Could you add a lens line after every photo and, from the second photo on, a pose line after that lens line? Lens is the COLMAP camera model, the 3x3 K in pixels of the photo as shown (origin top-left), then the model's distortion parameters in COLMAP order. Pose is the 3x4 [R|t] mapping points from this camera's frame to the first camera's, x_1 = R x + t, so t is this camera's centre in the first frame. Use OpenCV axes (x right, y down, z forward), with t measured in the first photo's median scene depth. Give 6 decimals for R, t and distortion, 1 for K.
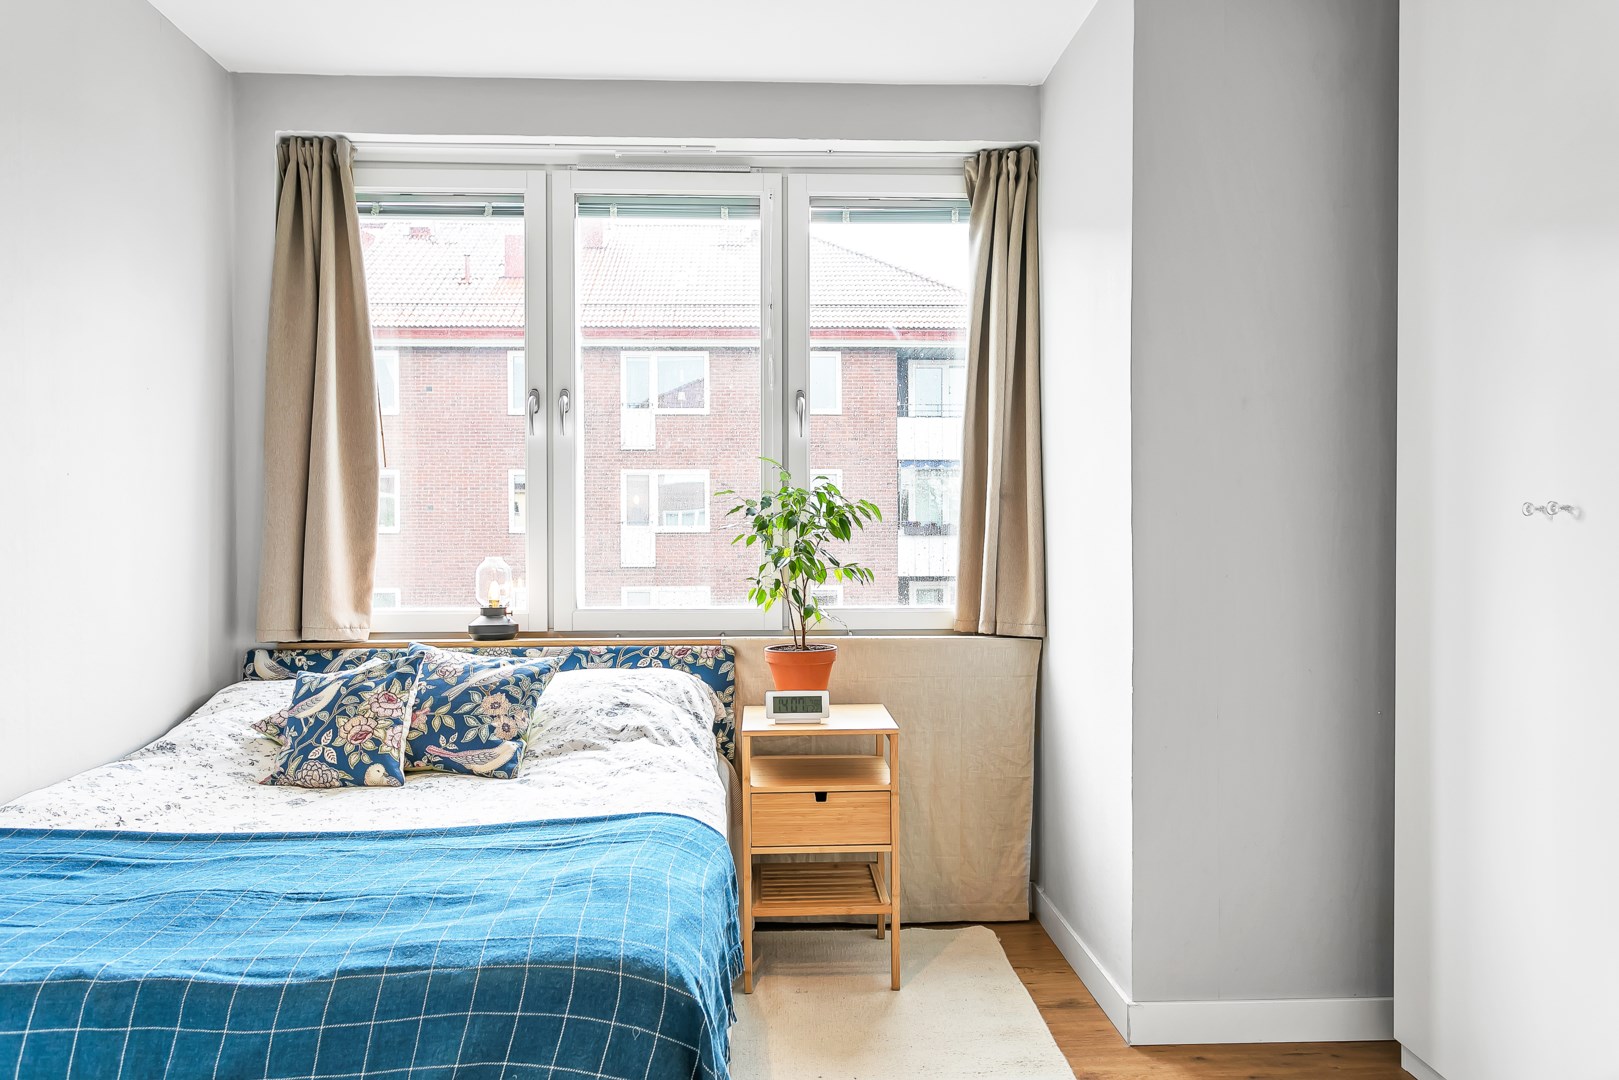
lens RADIAL K [[1194.6, 0, 806.3], [0, 1194.6, 541.3], [0, 0, 1]] dist [-0.006710, 0.007114]
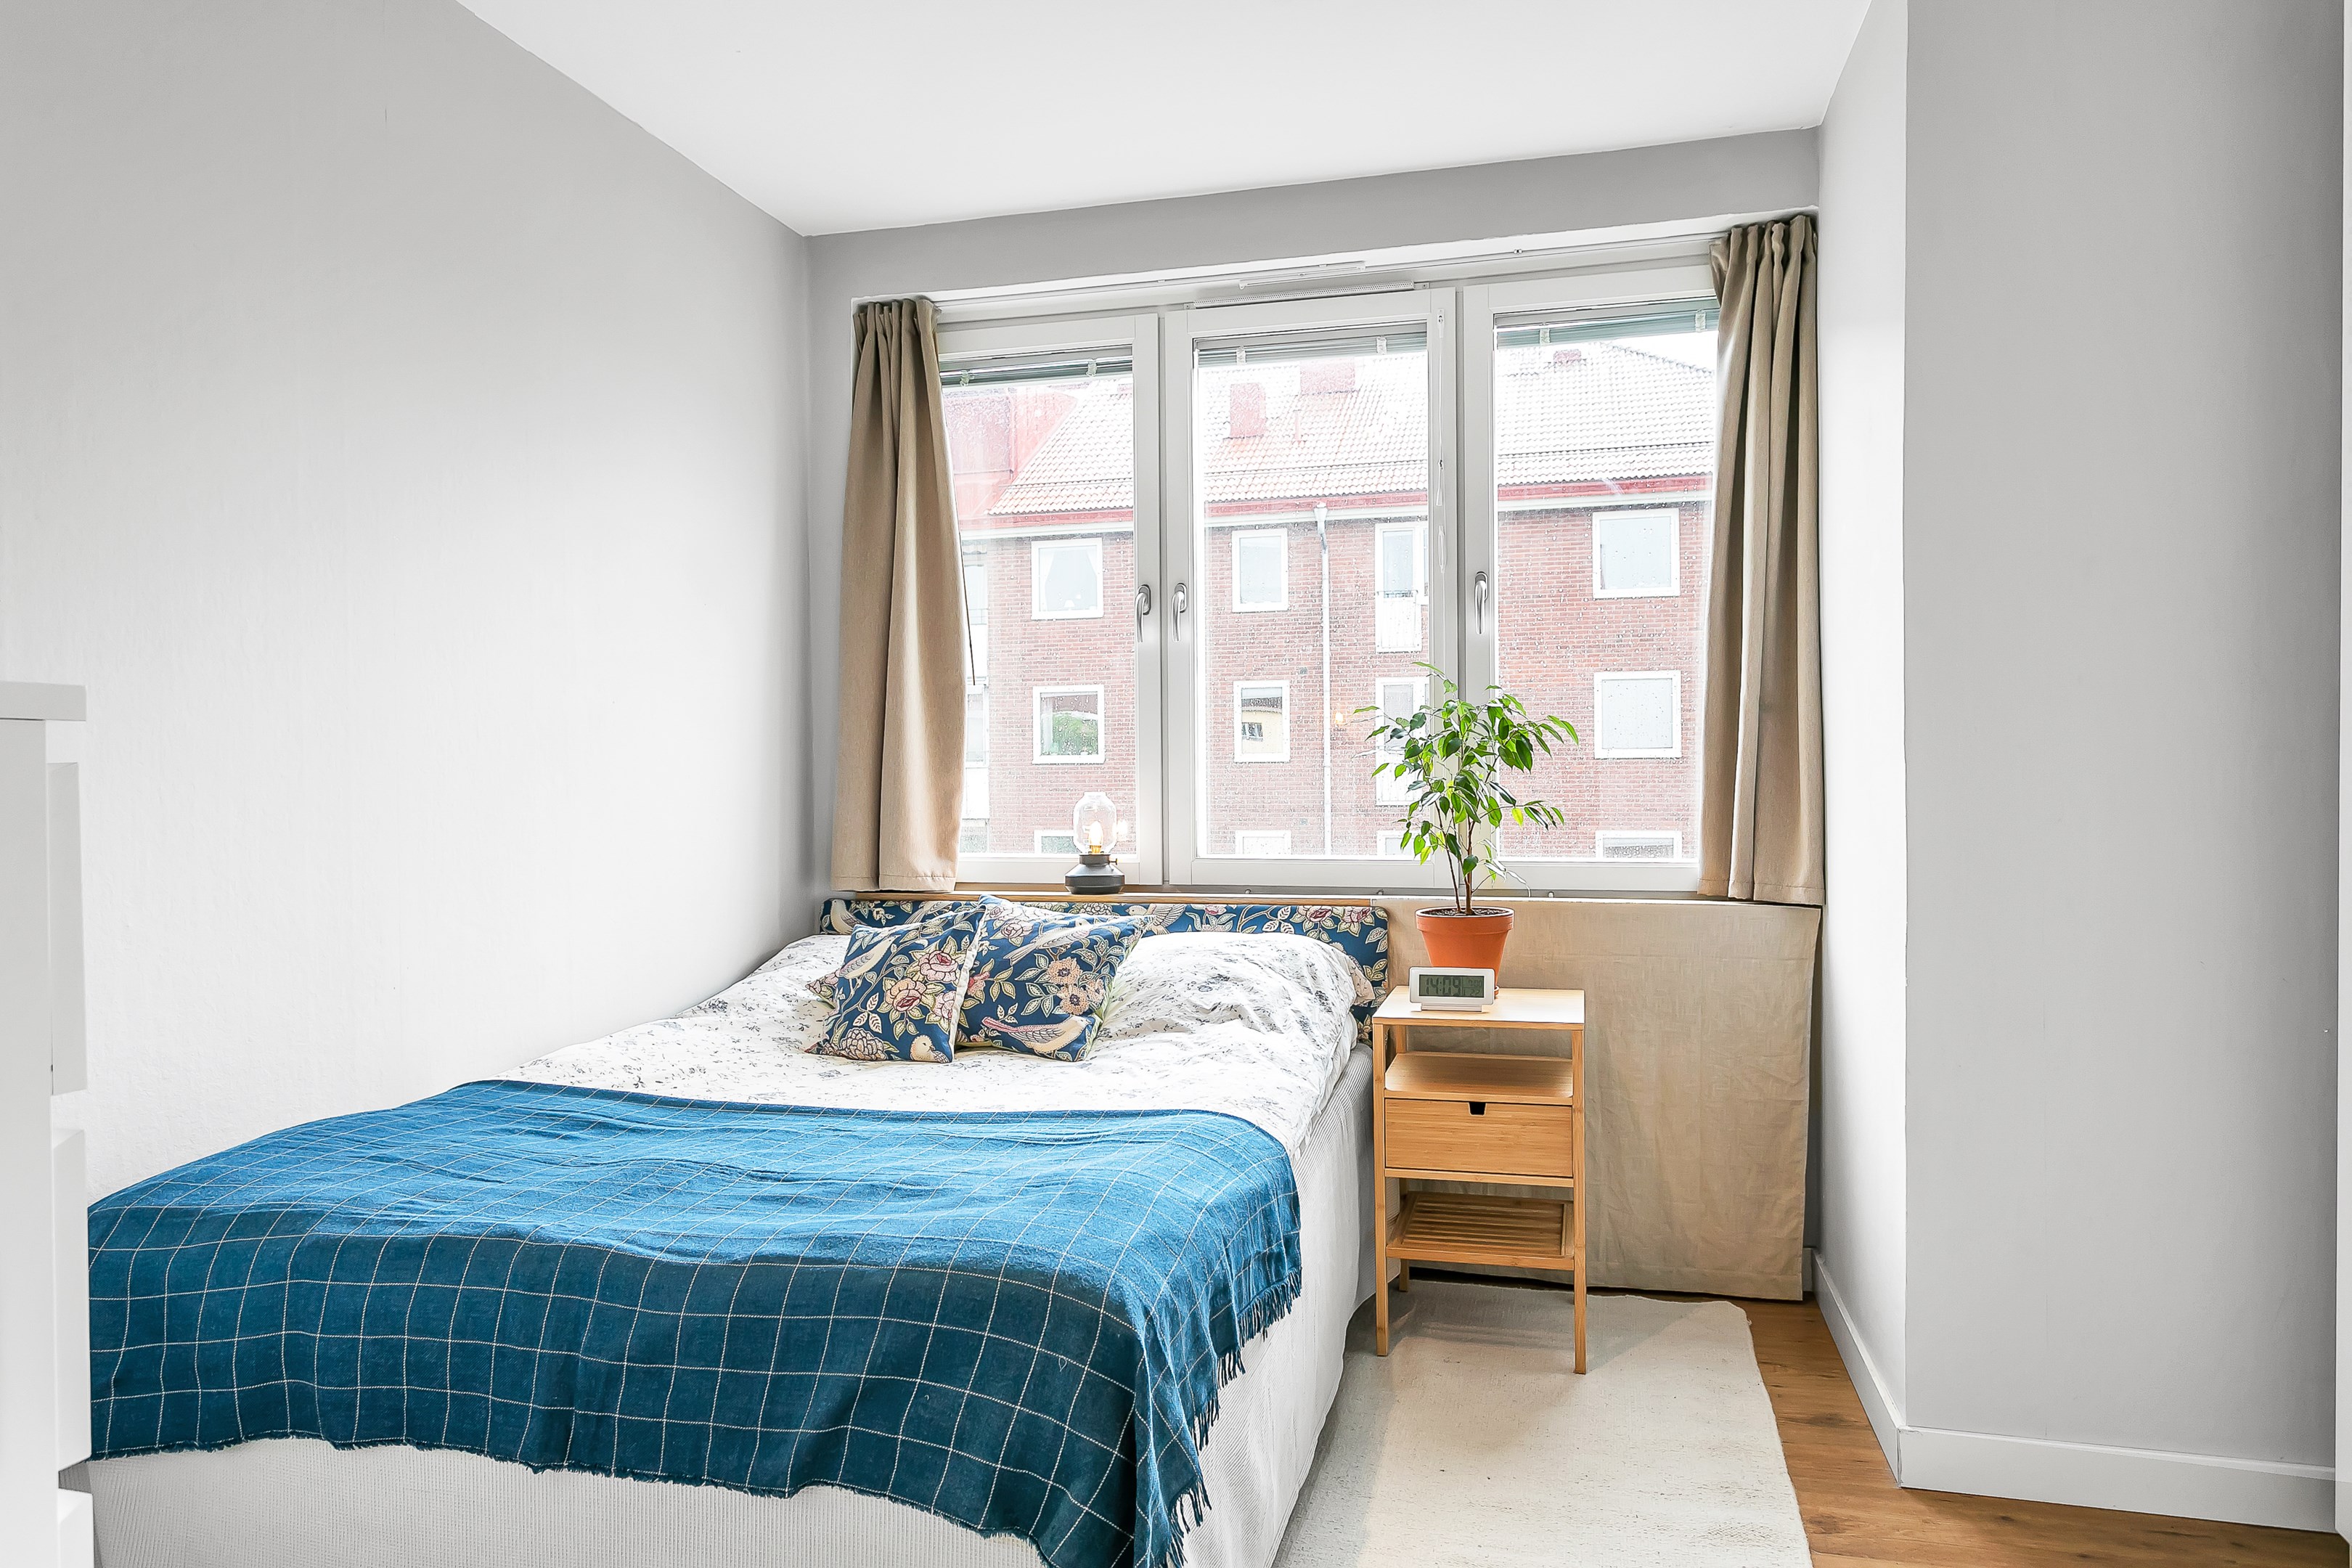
lens RADIAL K [[1575.6, 0, 1172.7], [0, 1575.6, 779.8], [0, 0, 1]] dist [-0.017821, 0.011871]
pose [[0.949246, -0.002853, -0.314522, 0.134373], [0.004525, 0.999979, 0.004587, -0.000242], [0.314502, -0.005778, 0.949239, -0.007861]]
